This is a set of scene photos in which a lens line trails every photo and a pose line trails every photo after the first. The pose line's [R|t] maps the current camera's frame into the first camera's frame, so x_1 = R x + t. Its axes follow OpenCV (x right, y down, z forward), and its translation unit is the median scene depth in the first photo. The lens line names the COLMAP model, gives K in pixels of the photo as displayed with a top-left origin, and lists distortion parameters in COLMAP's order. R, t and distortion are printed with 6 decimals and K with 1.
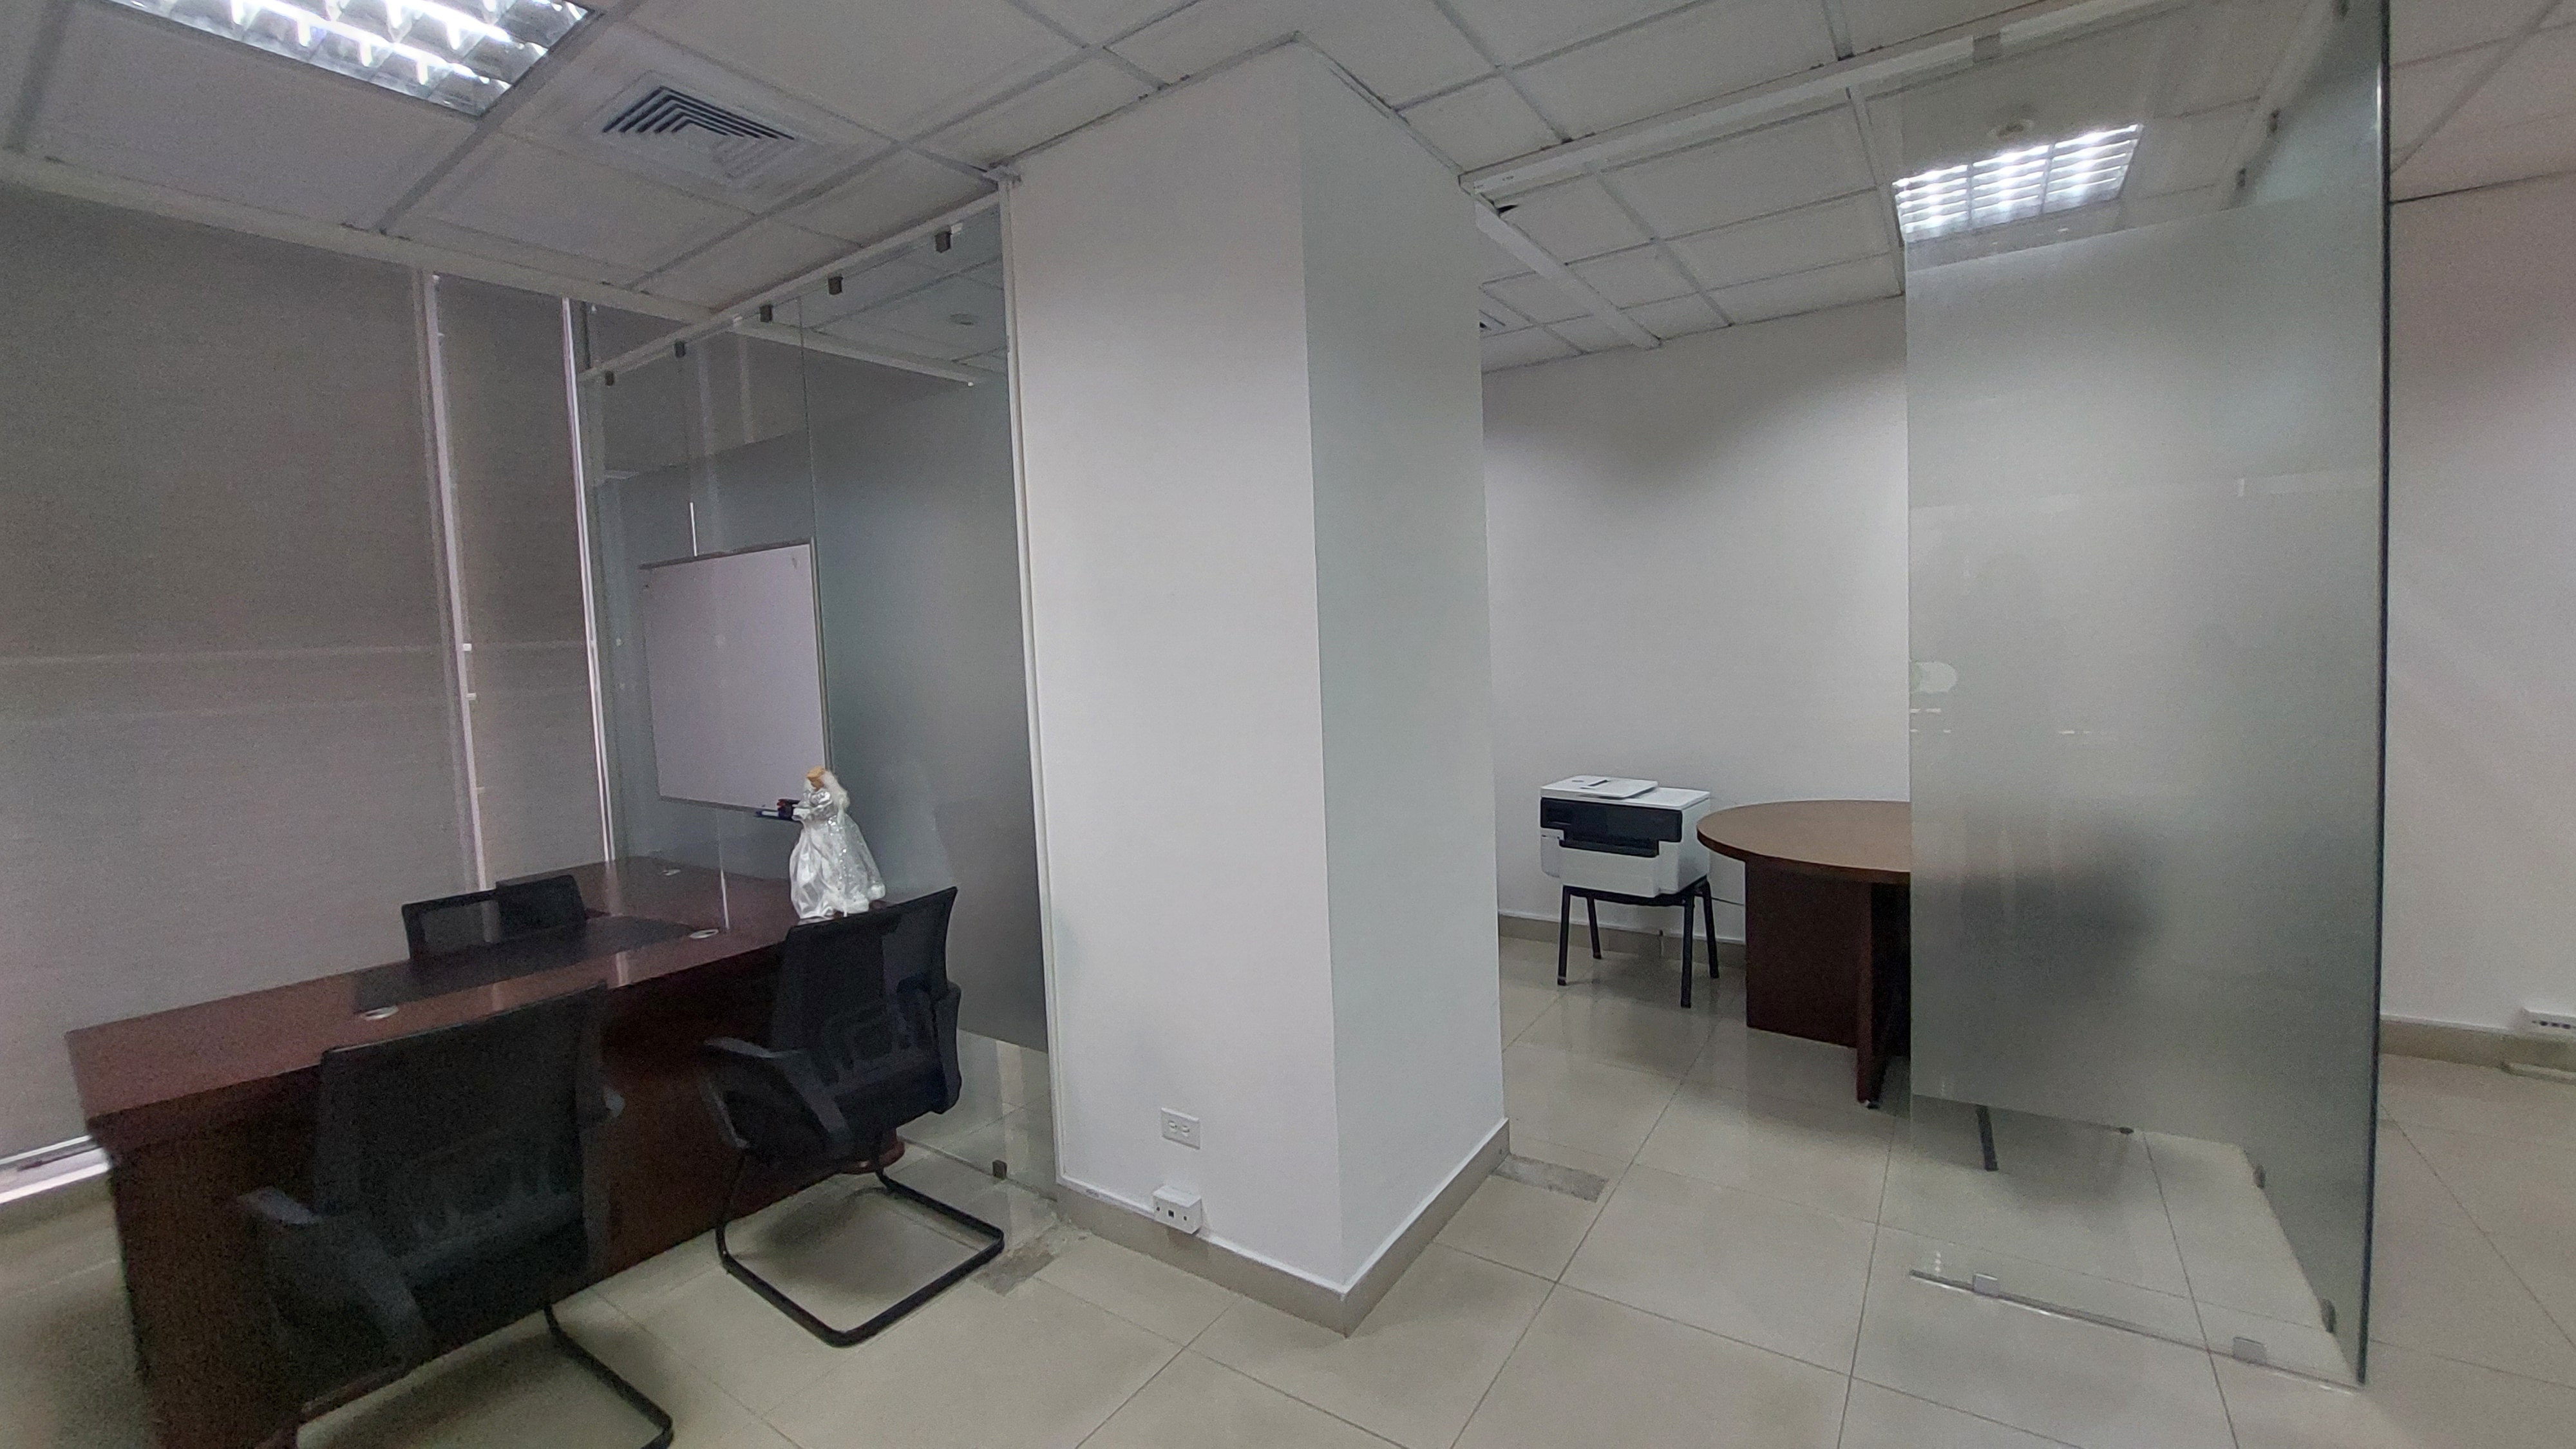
lens RADIAL K [[1024.6, 0, 1288.1], [0, 1024.6, 703.3], [0, 0, 1]] dist [-0.020139, -0.000020]
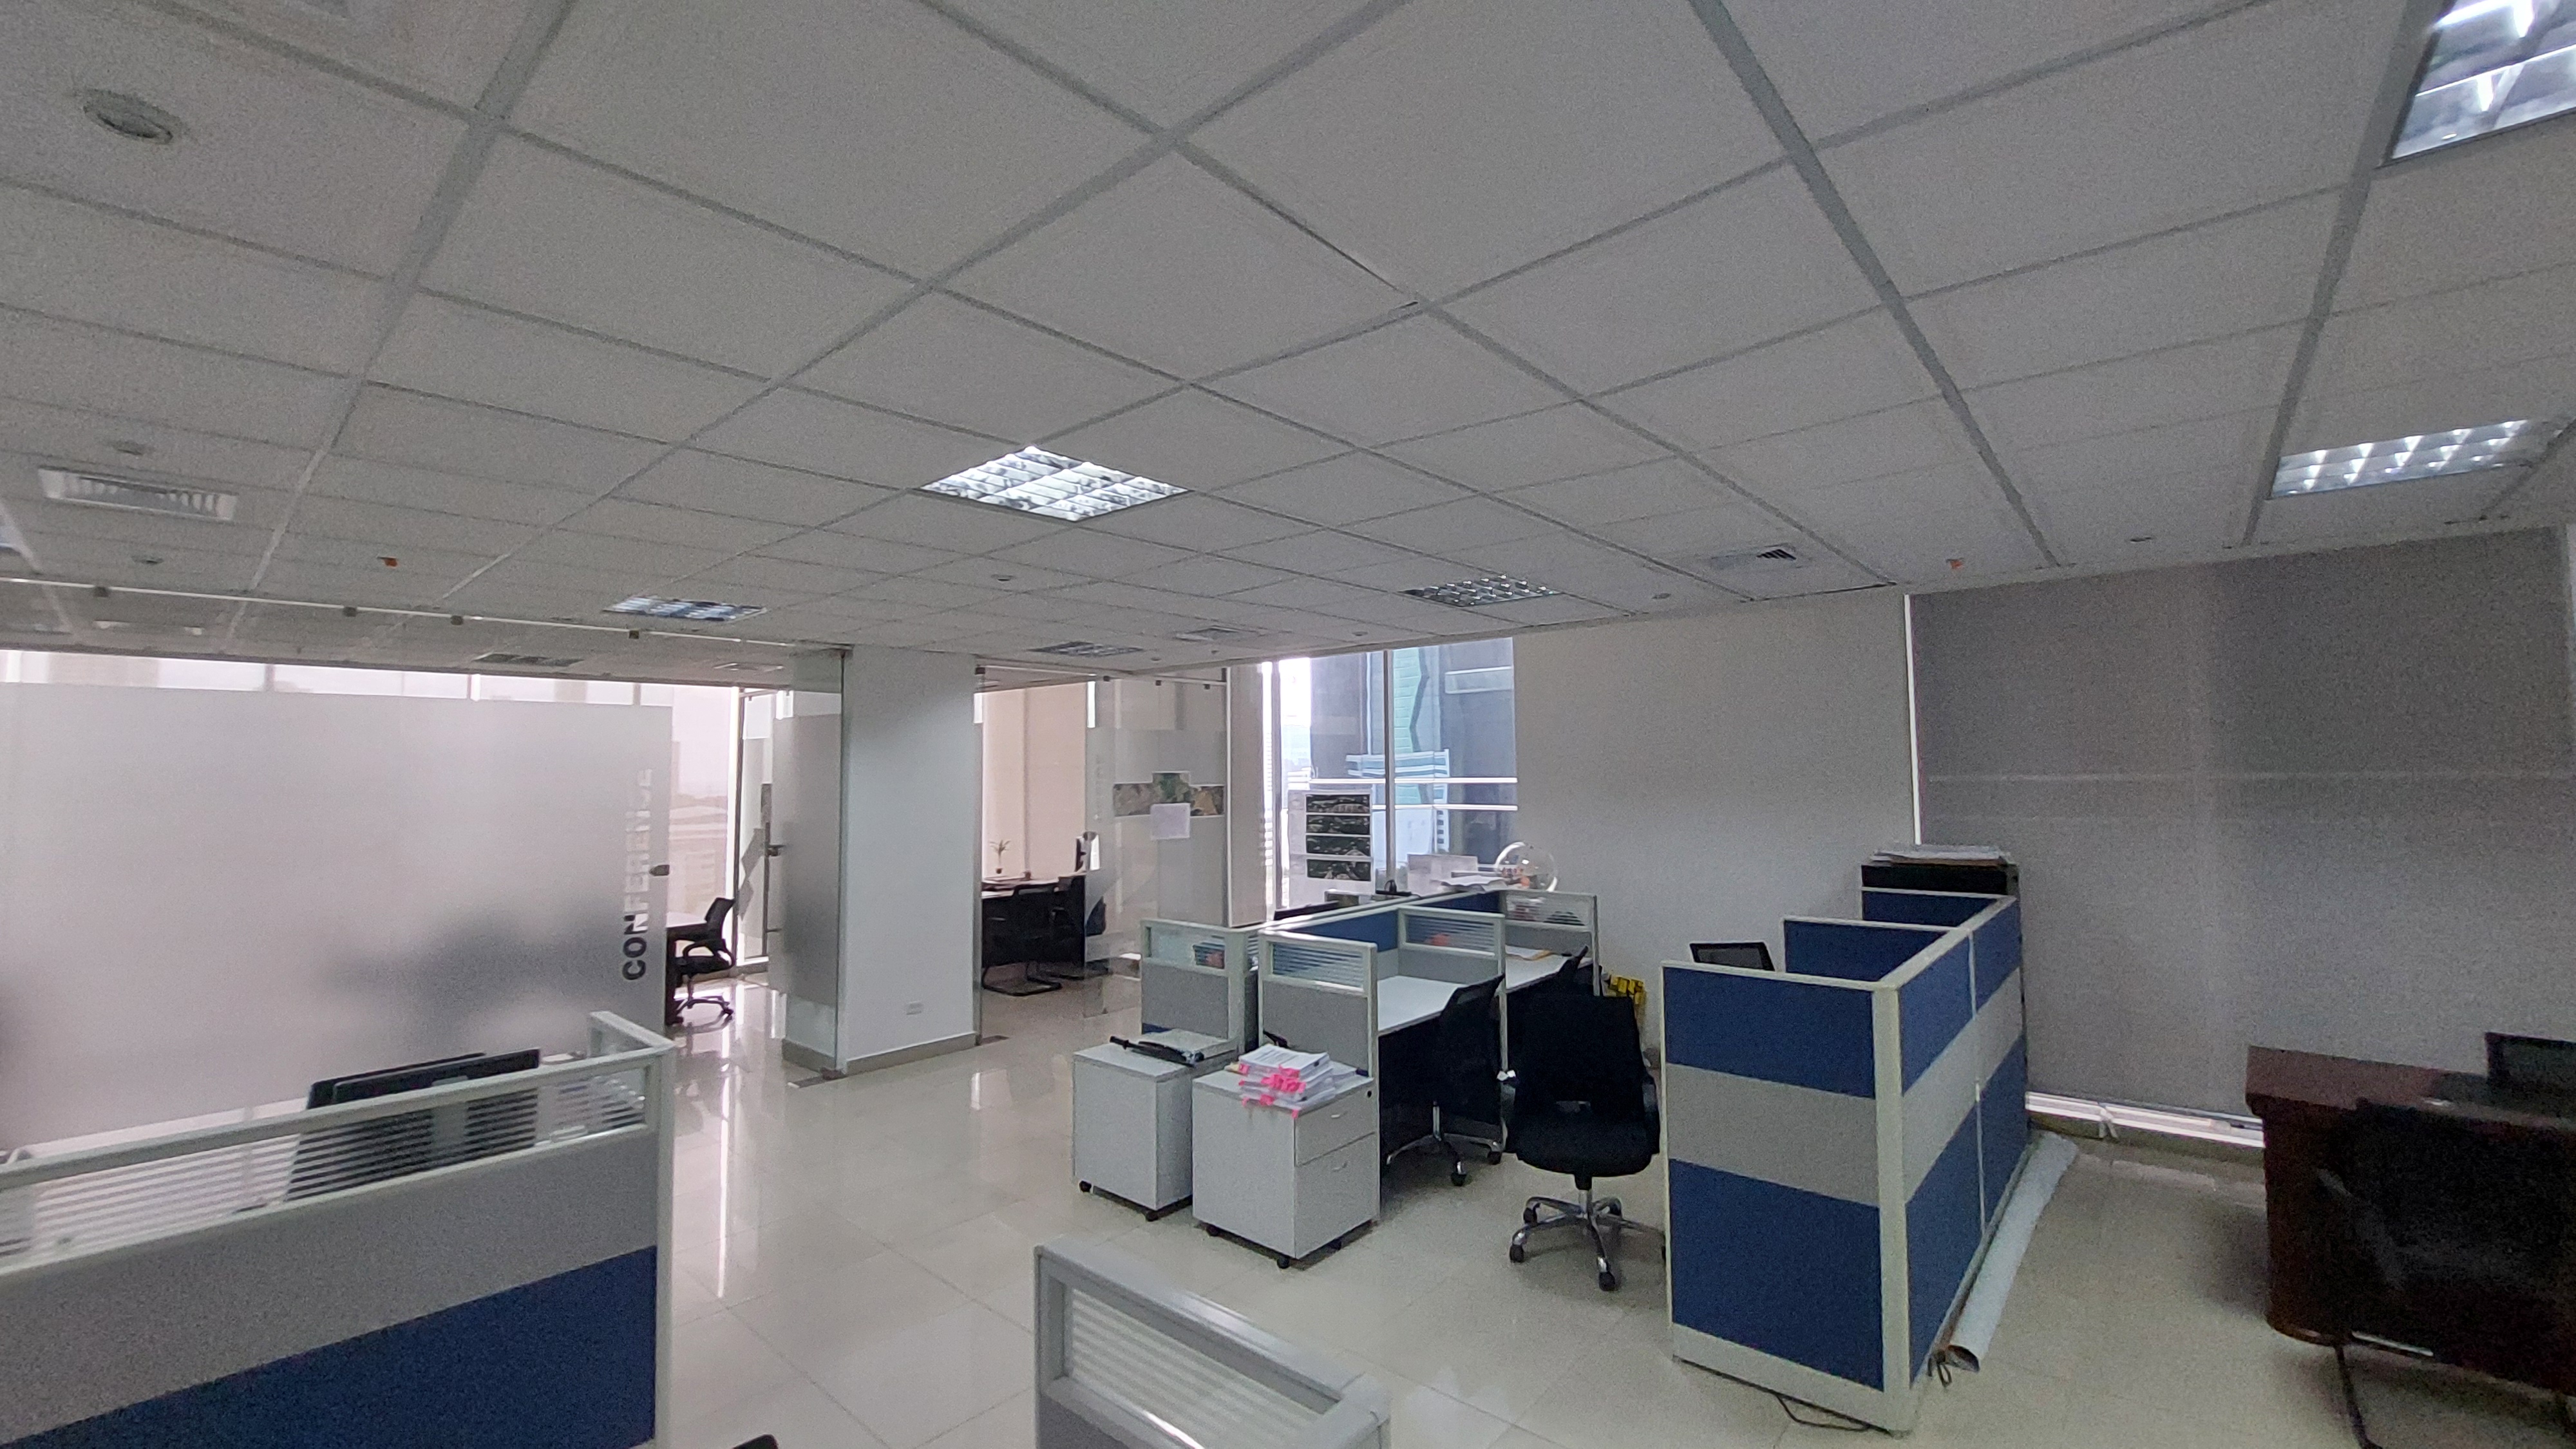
lens RADIAL K [[1024.6, 0, 1297.8], [0, 1024.6, 705.7], [0, 0, 1]] dist [-0.020139, -0.000020]
pose [[-0.119545, -0.015693, -0.992705, 0.581034], [-0.052246, 0.998589, -0.009494, -0.126778], [0.991453, 0.050730, -0.120196, -0.378491]]
